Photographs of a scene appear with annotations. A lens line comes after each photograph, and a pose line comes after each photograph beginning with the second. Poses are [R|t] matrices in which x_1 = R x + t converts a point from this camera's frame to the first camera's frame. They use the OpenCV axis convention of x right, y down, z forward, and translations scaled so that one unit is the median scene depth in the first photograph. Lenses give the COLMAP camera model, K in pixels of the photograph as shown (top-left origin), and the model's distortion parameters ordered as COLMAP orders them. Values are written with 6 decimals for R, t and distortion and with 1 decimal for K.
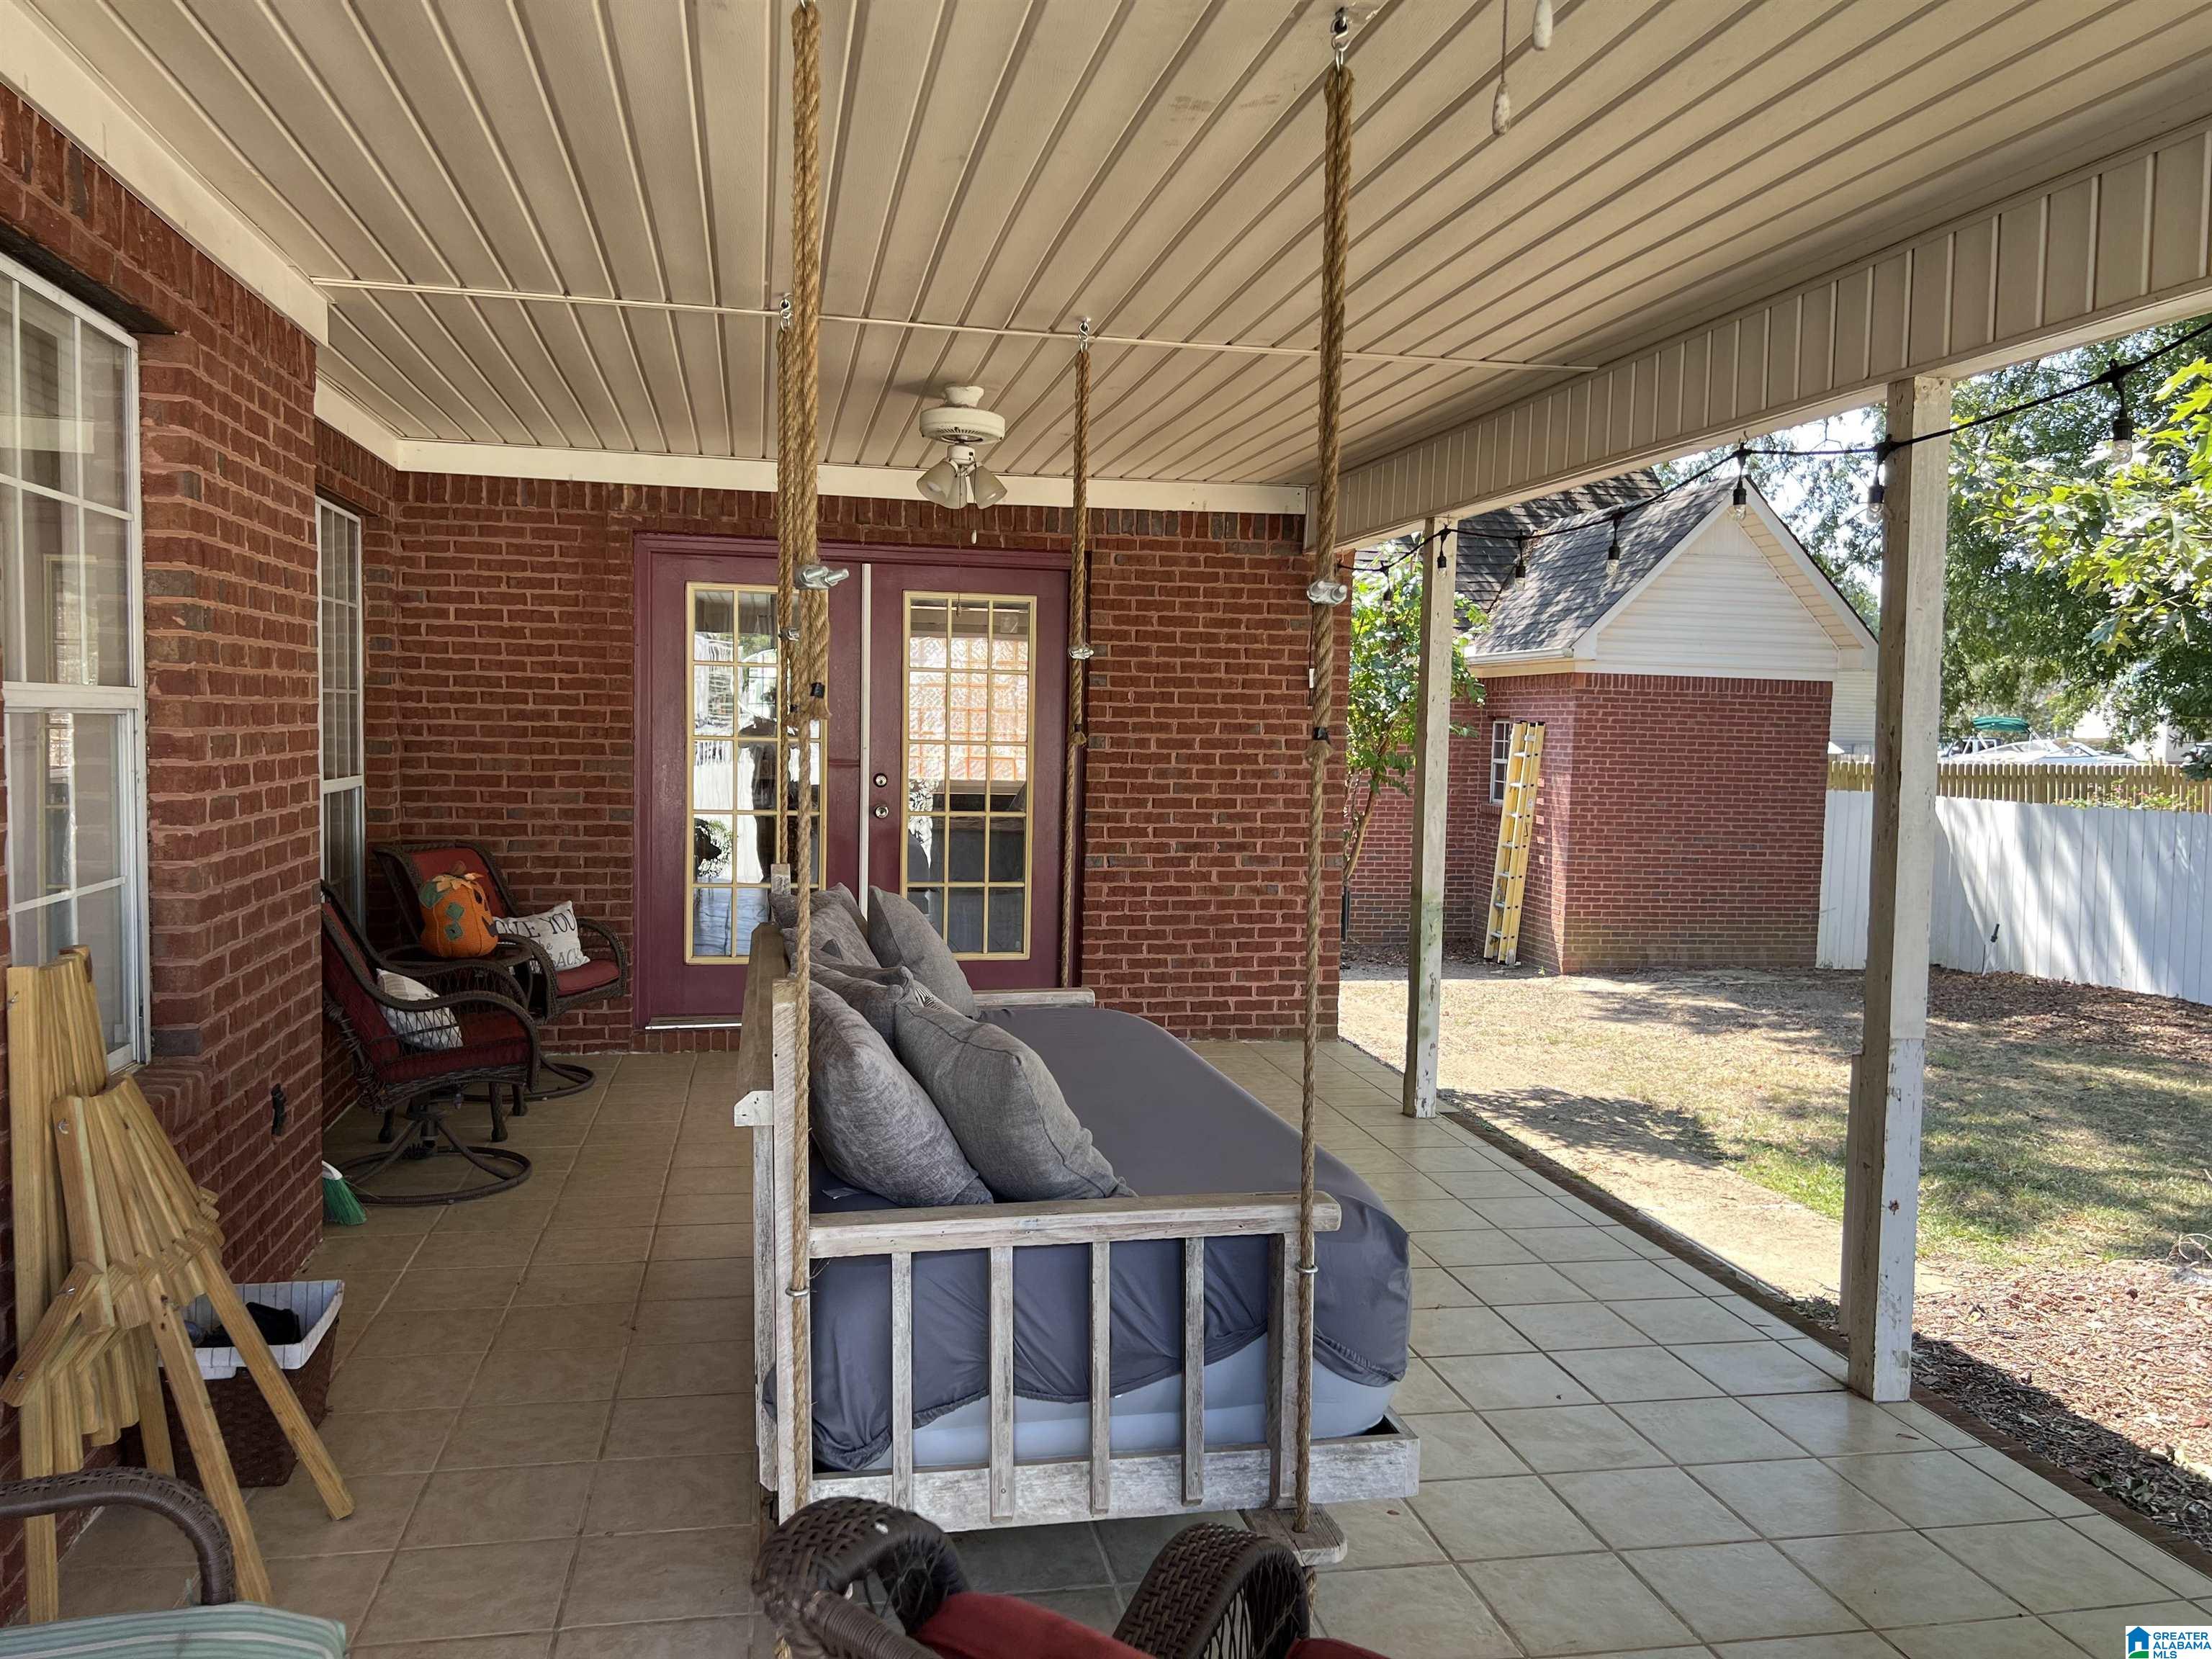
lens RADIAL K [[1646.4, 0, 1047.3], [0, 1646.4, 872.3], [0, 0, 1]] dist [0.066007, -0.084949]
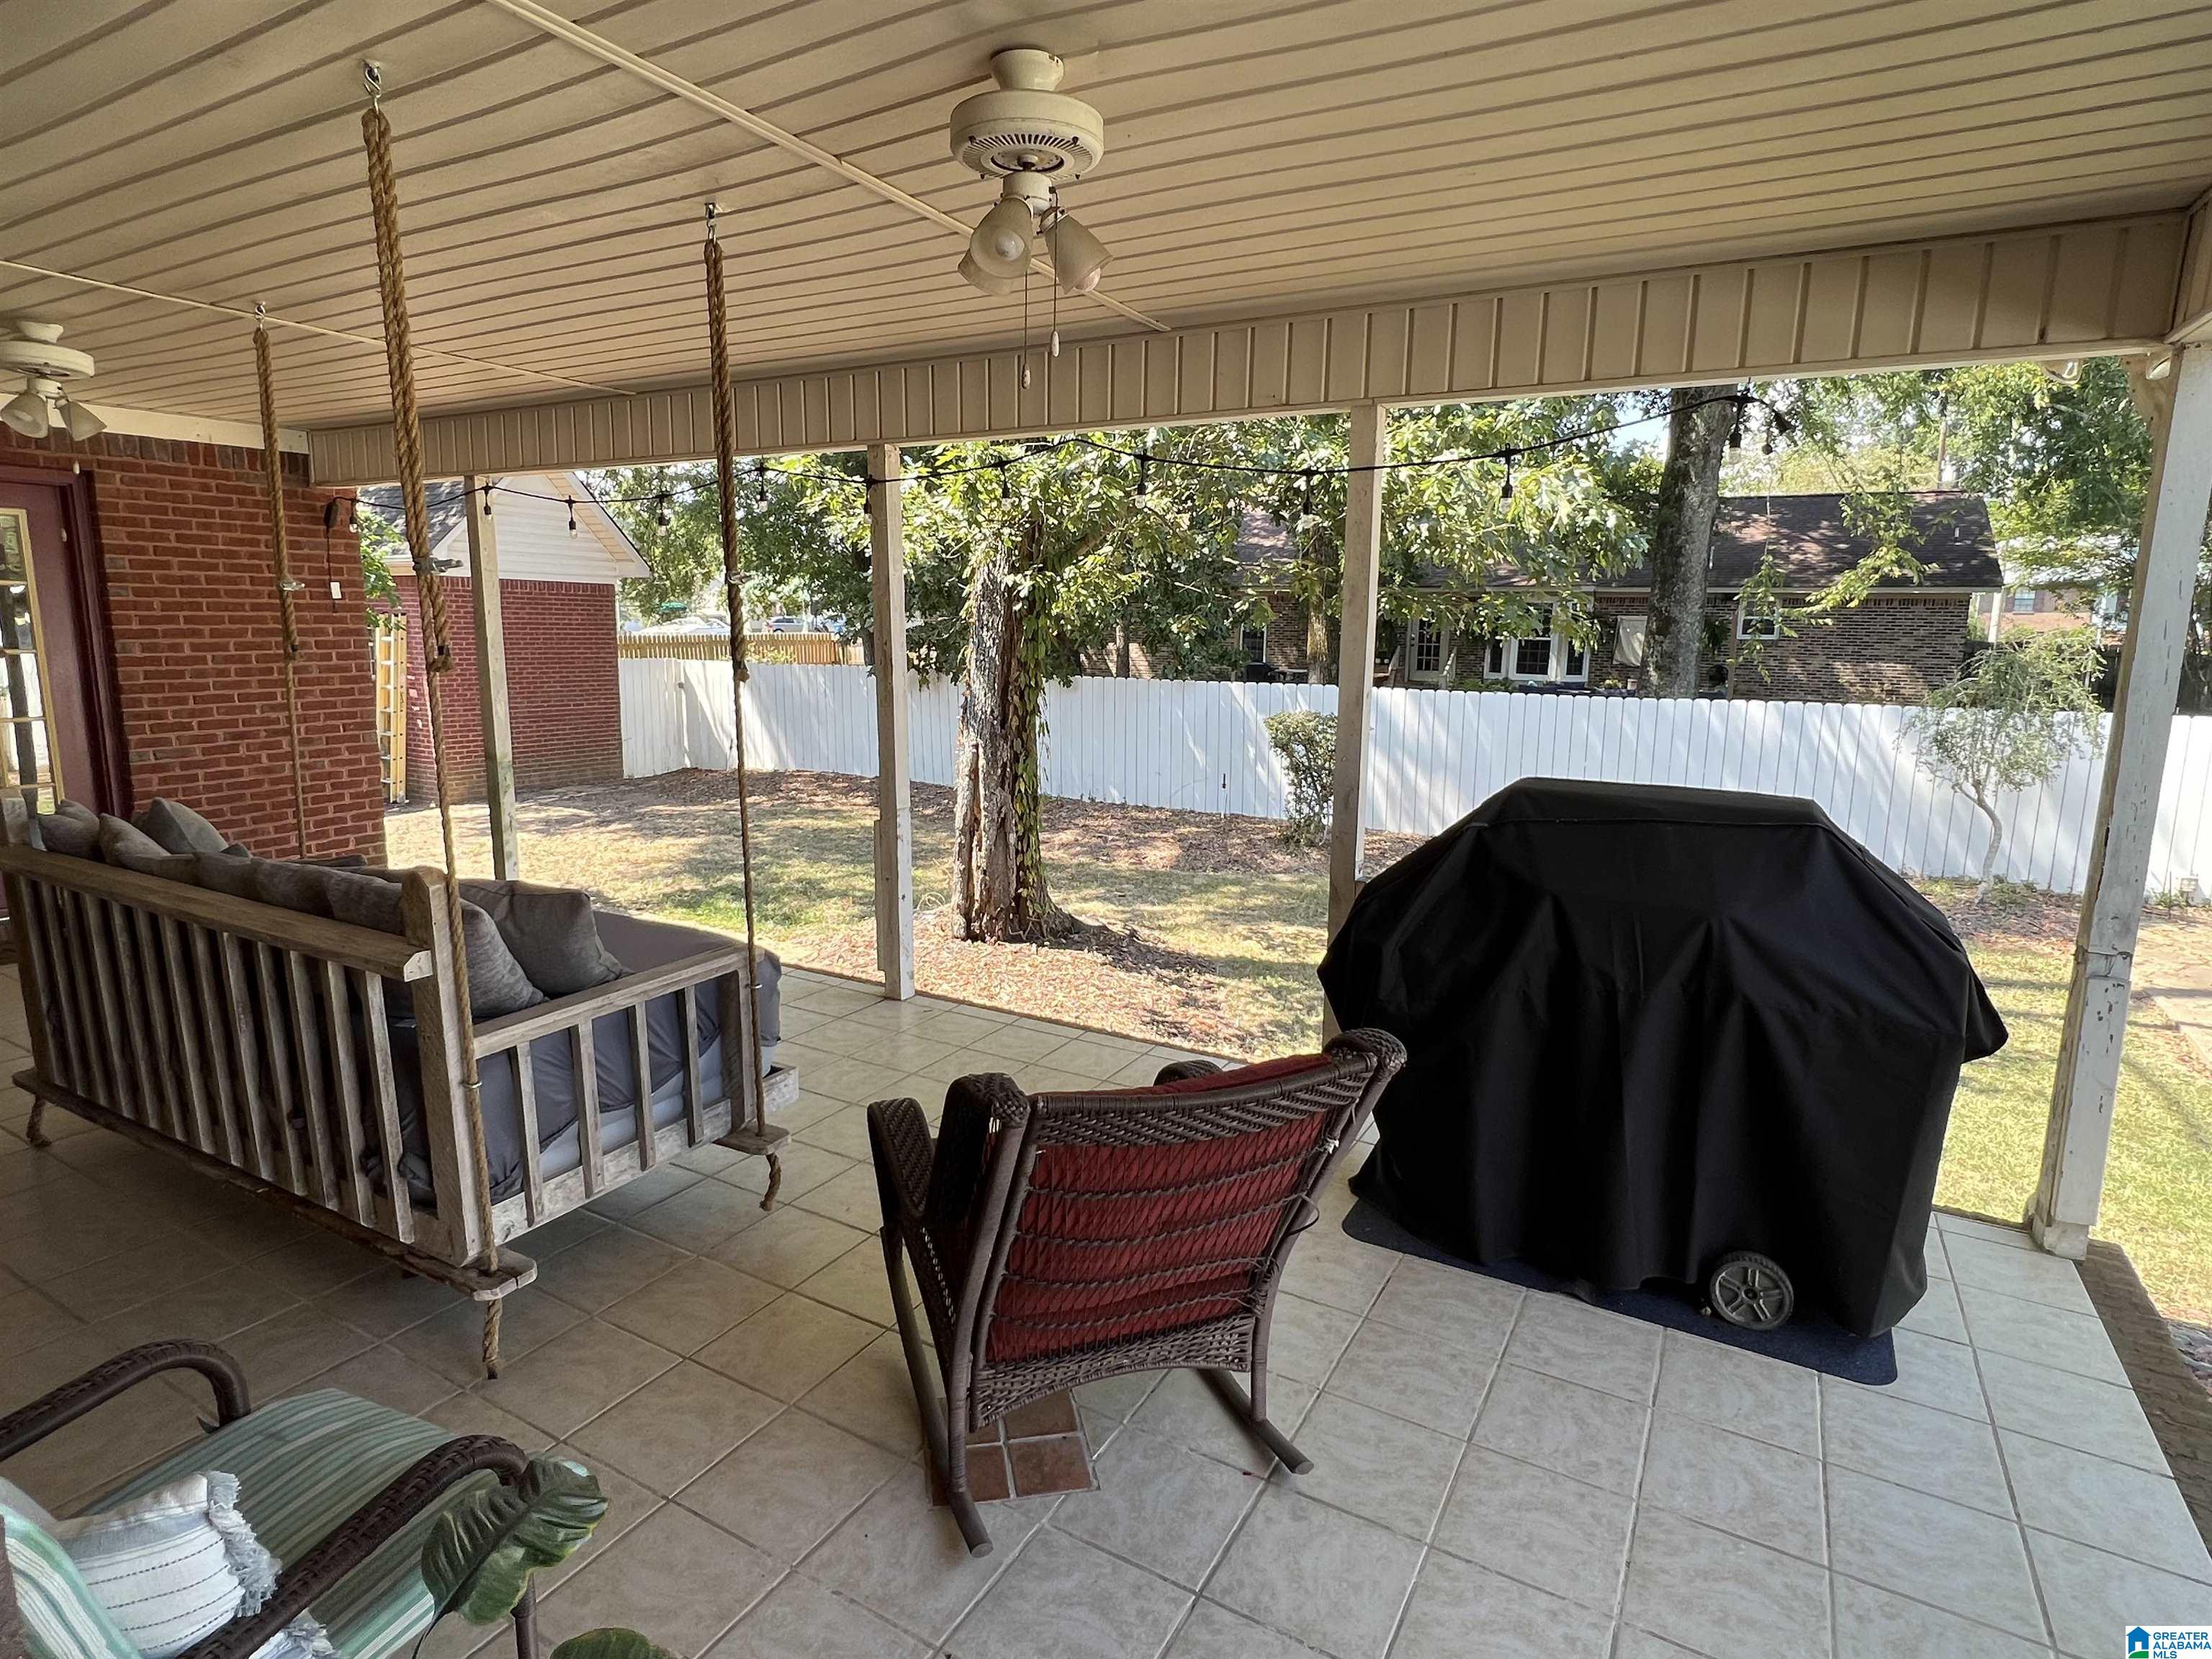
lens RADIAL K [[1172.6, 0, 1112.1], [0, 1172.6, 833.5], [0, 0, 1]] dist [-0.004015, -0.001658]
pose [[0.633617, -0.148768, 0.759208, -0.163031], [0.069255, 0.988304, 0.135861, -0.016659], [-0.770541, -0.033505, 0.636510, -0.011205]]
